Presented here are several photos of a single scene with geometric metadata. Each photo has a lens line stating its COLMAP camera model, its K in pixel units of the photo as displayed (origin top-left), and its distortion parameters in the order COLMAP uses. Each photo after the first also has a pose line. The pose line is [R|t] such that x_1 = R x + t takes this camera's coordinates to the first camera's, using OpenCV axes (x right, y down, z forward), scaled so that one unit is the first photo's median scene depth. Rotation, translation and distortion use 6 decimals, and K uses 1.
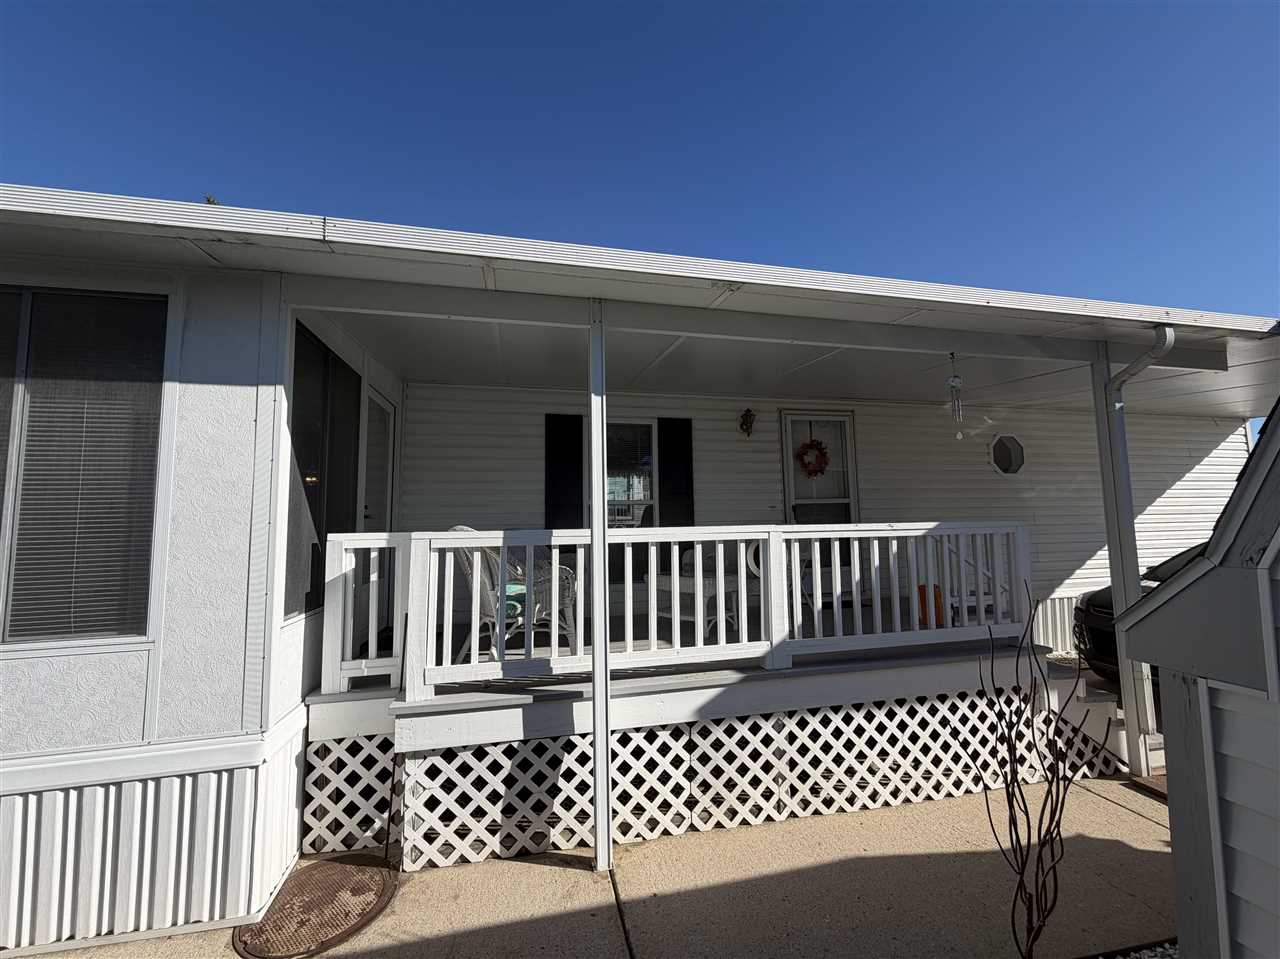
lens RADIAL K [[507.2, 0, 647.7], [0, 507.2, 480.7], [0, 0, 1]] dist [0.000064, -0.000176]
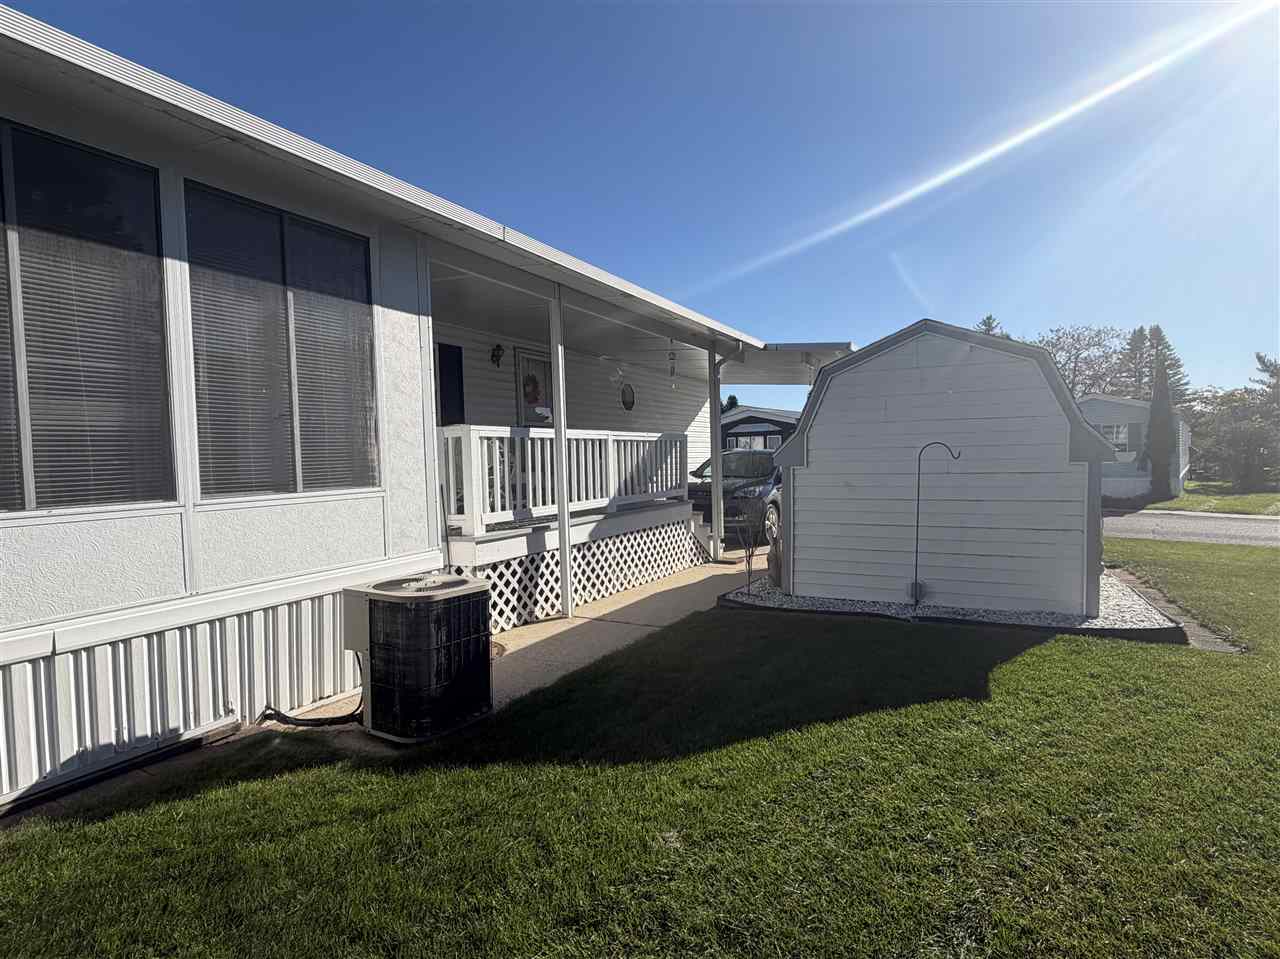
lens RADIAL K [[659.5, 0, 636.5], [0, 659.5, 481.3], [0, 0, 1]] dist [0.001126, 0.000381]
pose [[0.666636, -0.026623, 0.744908, -1.548845], [-0.047700, 0.995790, 0.078277, 0.089551], [-0.743856, -0.087714, 0.662559, -0.632247]]
